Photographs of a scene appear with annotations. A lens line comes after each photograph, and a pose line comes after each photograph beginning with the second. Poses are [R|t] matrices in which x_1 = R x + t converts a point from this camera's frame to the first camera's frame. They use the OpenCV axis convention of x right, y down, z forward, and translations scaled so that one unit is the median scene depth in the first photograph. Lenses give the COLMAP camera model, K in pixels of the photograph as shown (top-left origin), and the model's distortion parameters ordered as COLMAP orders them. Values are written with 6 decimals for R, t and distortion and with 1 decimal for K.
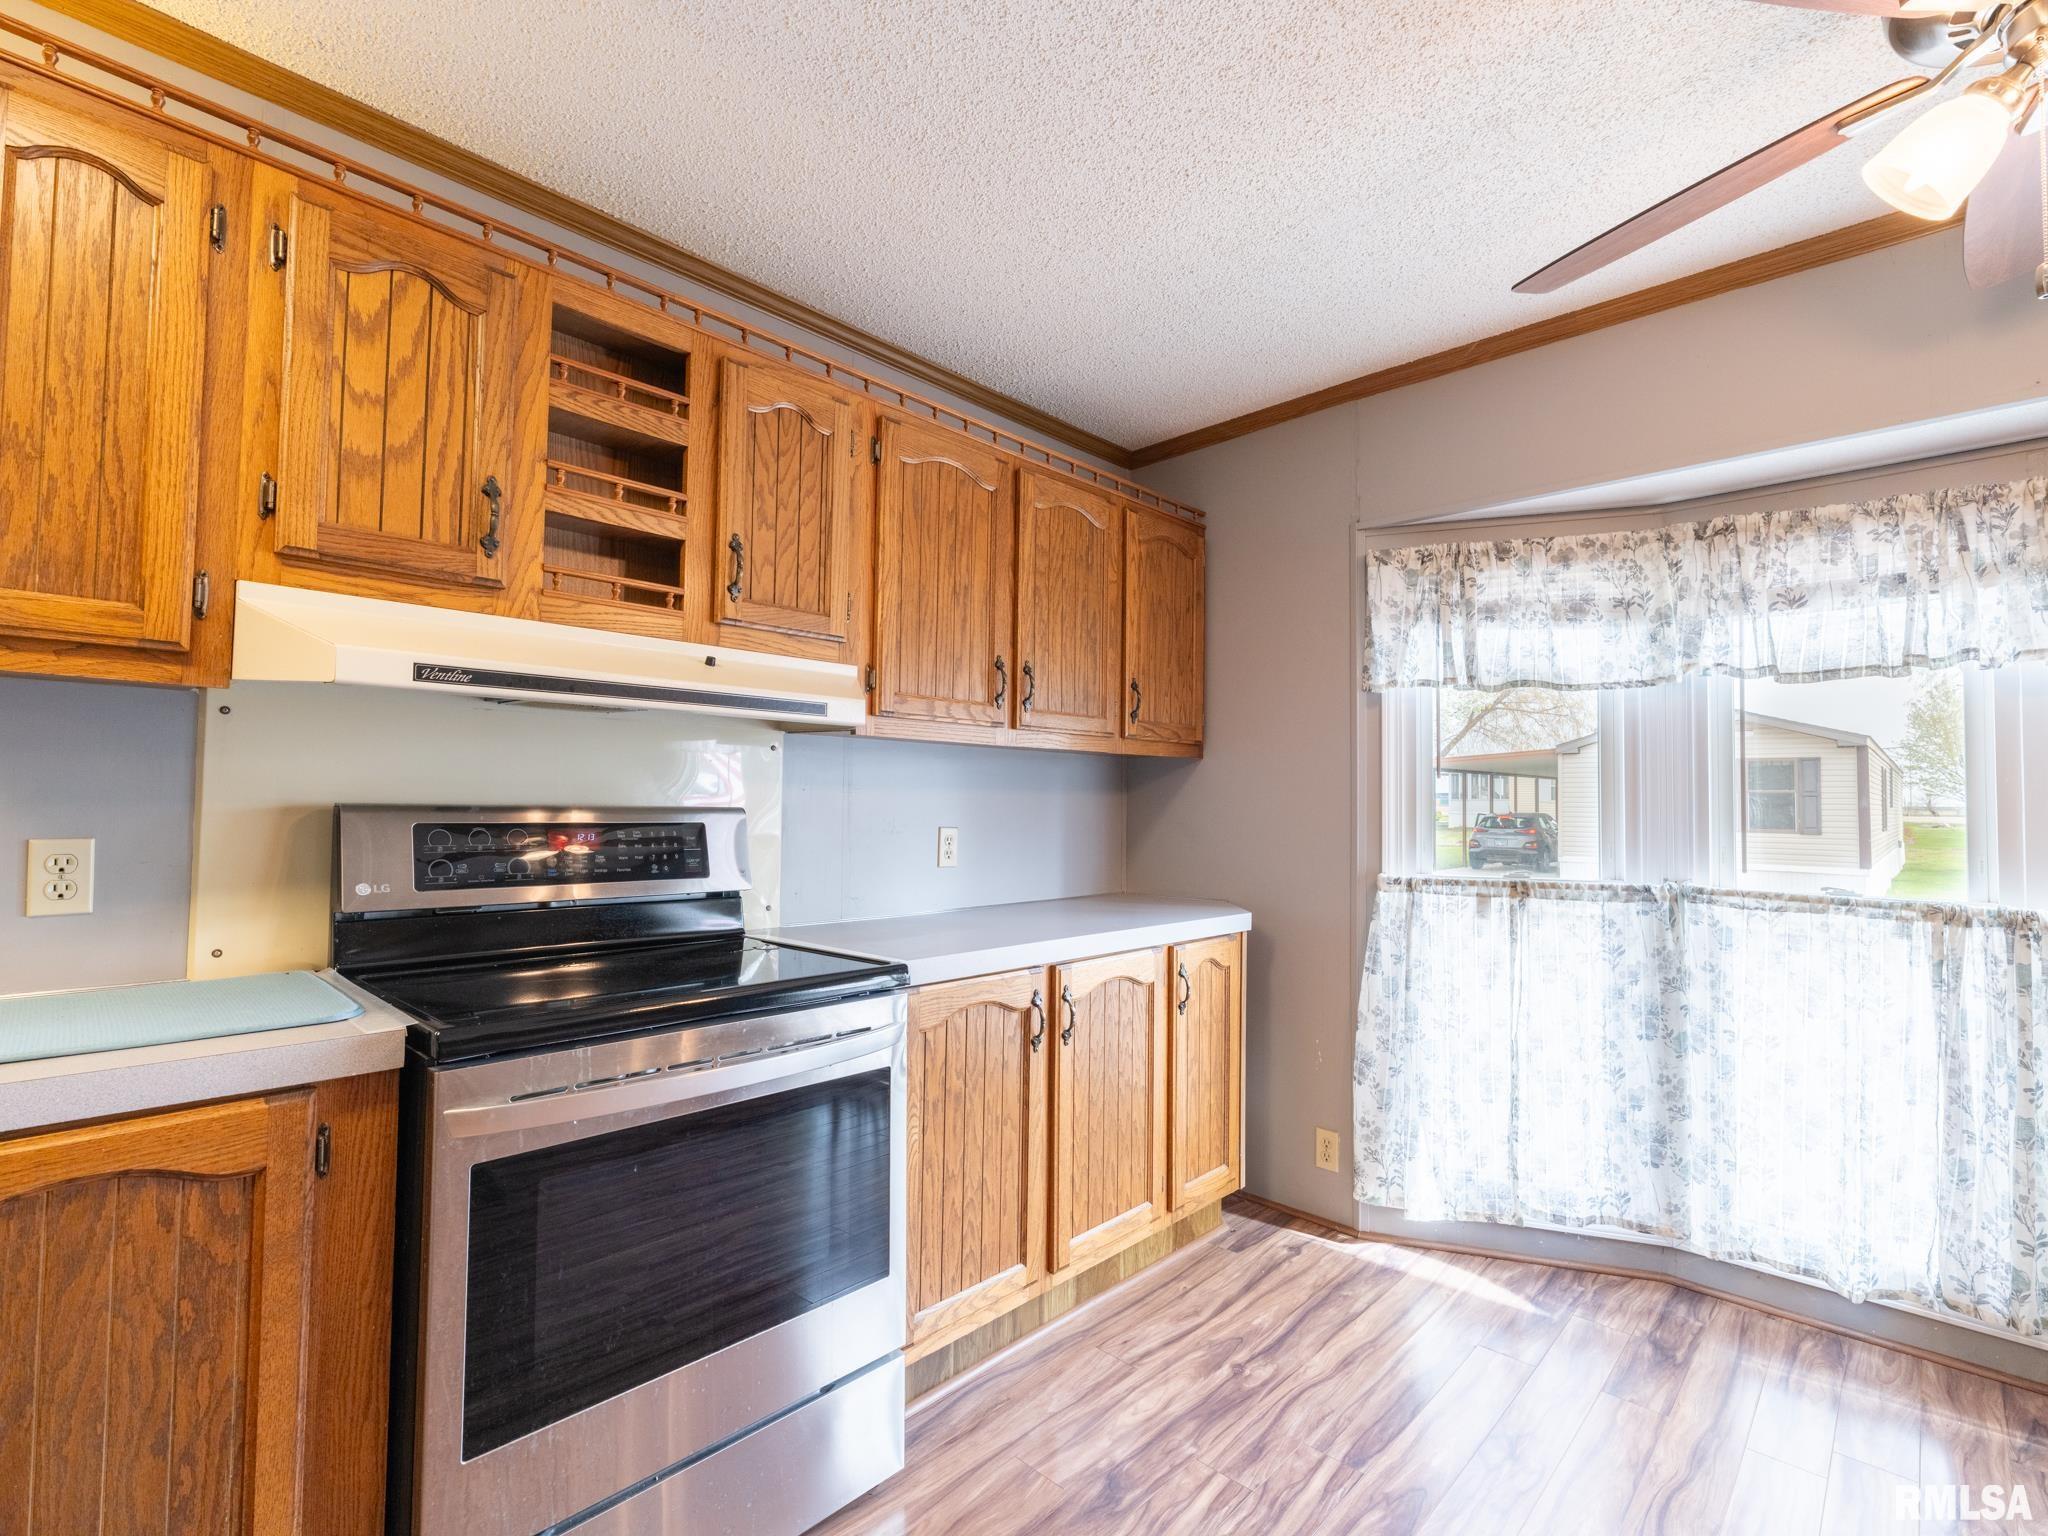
lens RADIAL K [[948.4, 0, 1022.5], [0, 948.4, 768.6], [0, 0, 1]] dist [-0.003949, 0.001415]
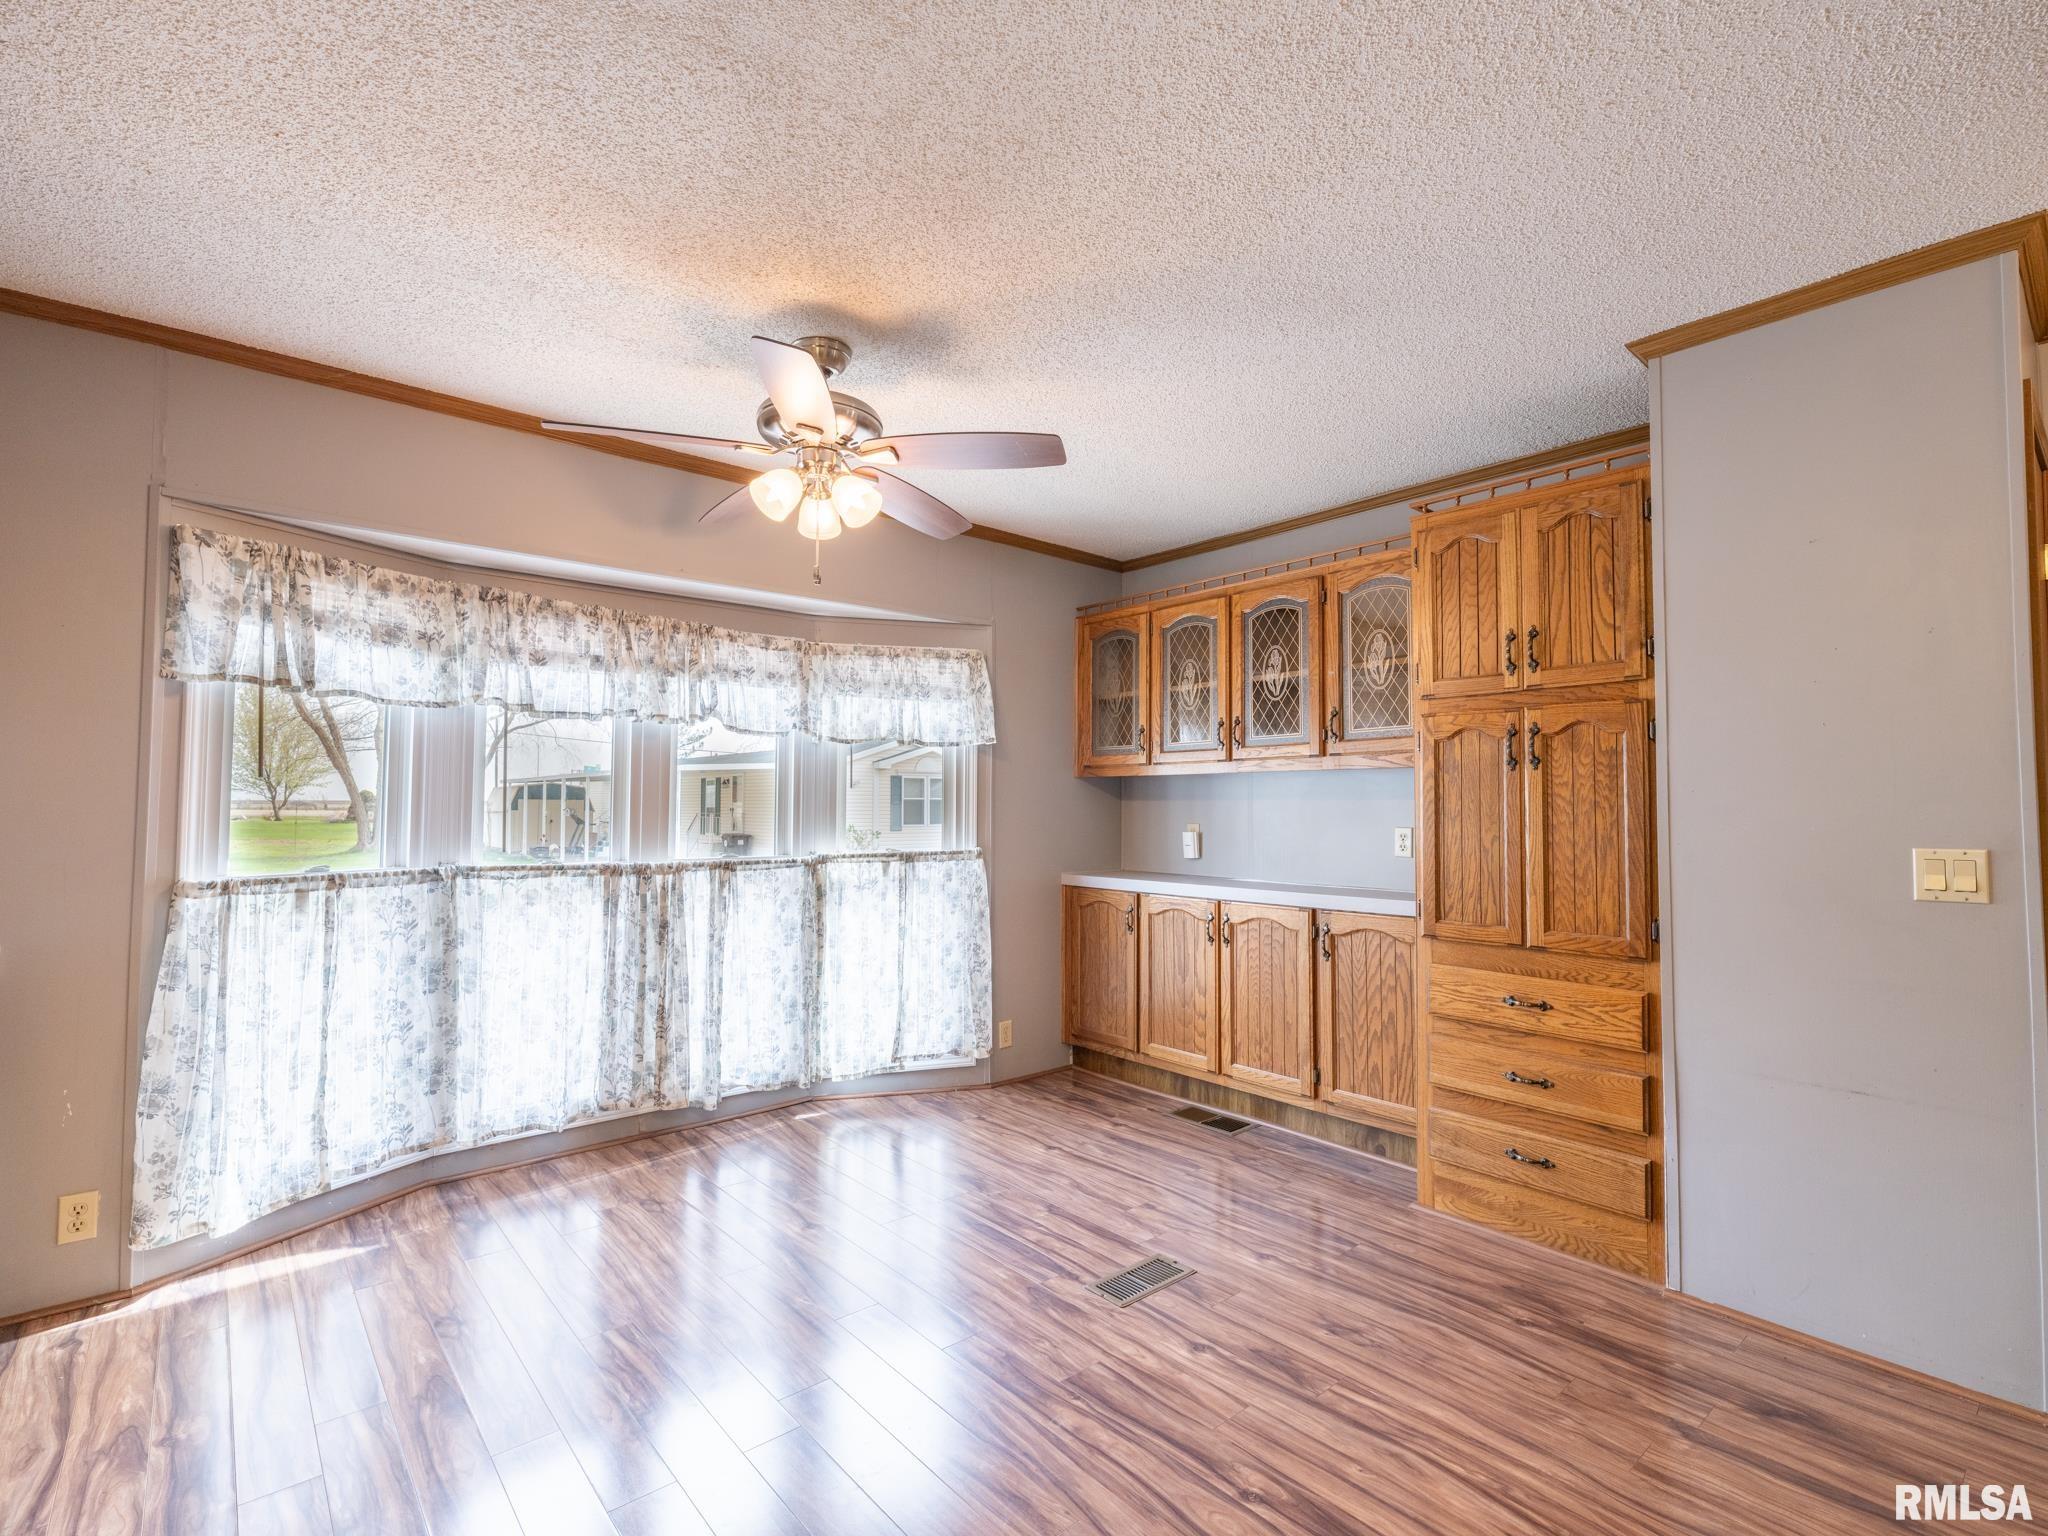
lens RADIAL K [[956.1, 0, 1024.0], [0, 956.1, 768.0], [0, 0, 1]] dist [-0.002264, 0.000975]
pose [[0.099921, 0.030301, 0.994534, -0.577913], [-0.037025, 0.998957, -0.026716, -0.003112], [-0.994306, -0.034154, 0.100938, 0.127448]]
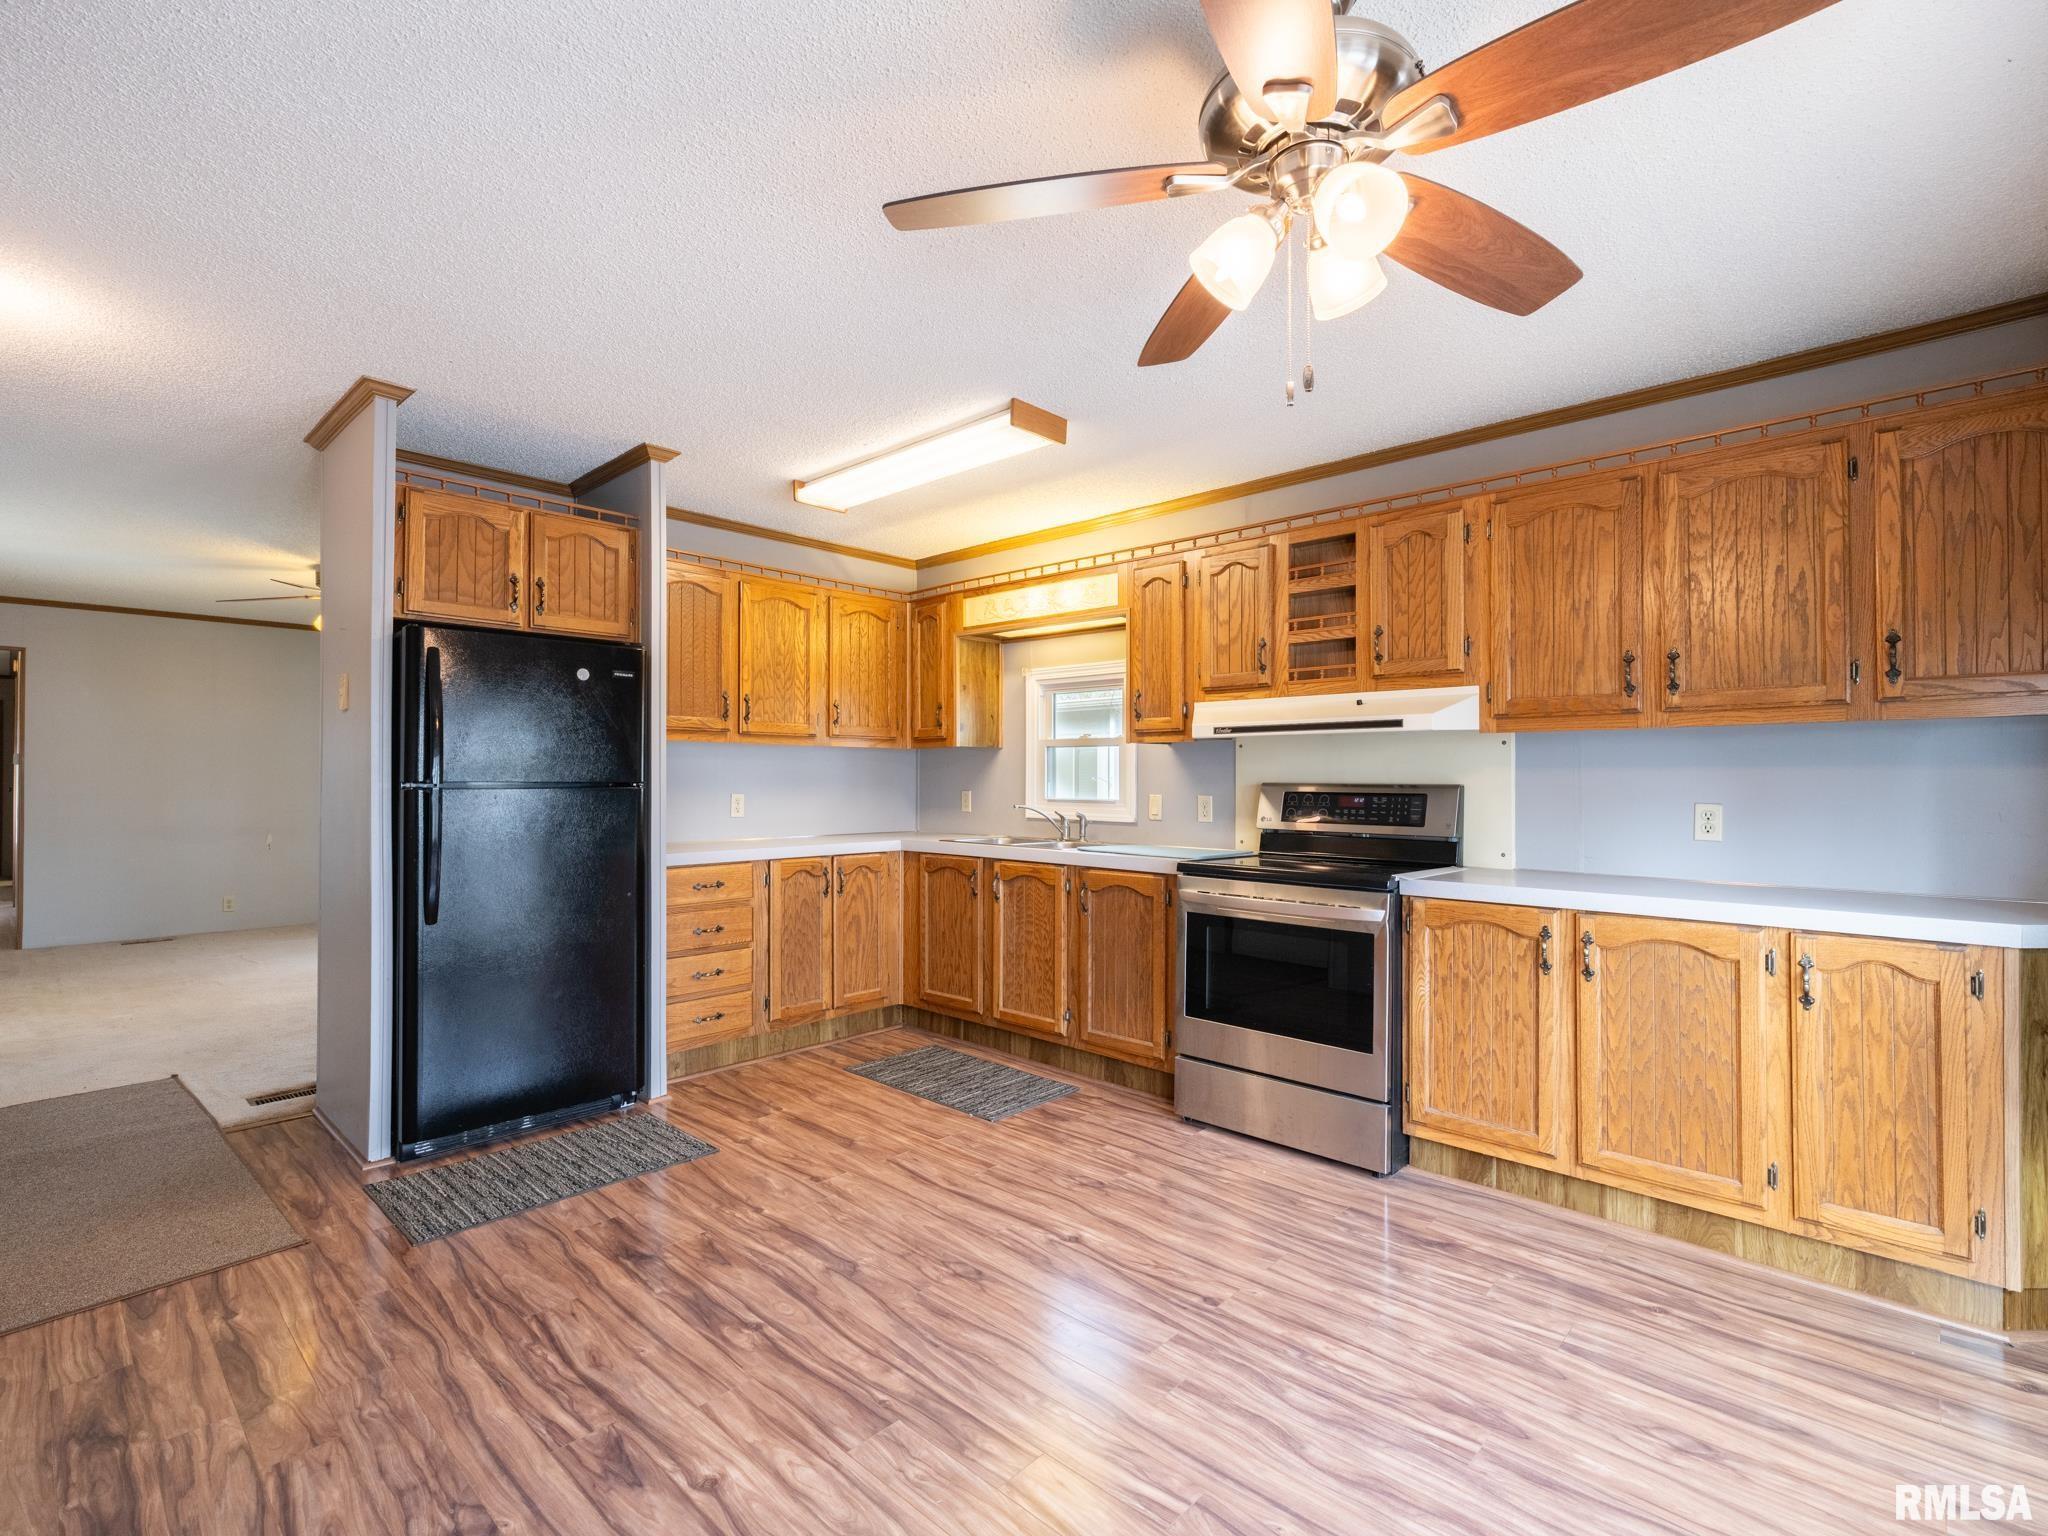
lens RADIAL K [[961.7, 0, 1024.7], [0, 961.7, 767.9], [0, 0, 1]] dist [-0.000106, 0.000602]
pose [[0.007374, -0.024982, -0.999661, 1.259579], [0.033474, 0.999134, -0.024722, 0.029604], [0.999412, -0.033280, 0.008204, 0.290651]]
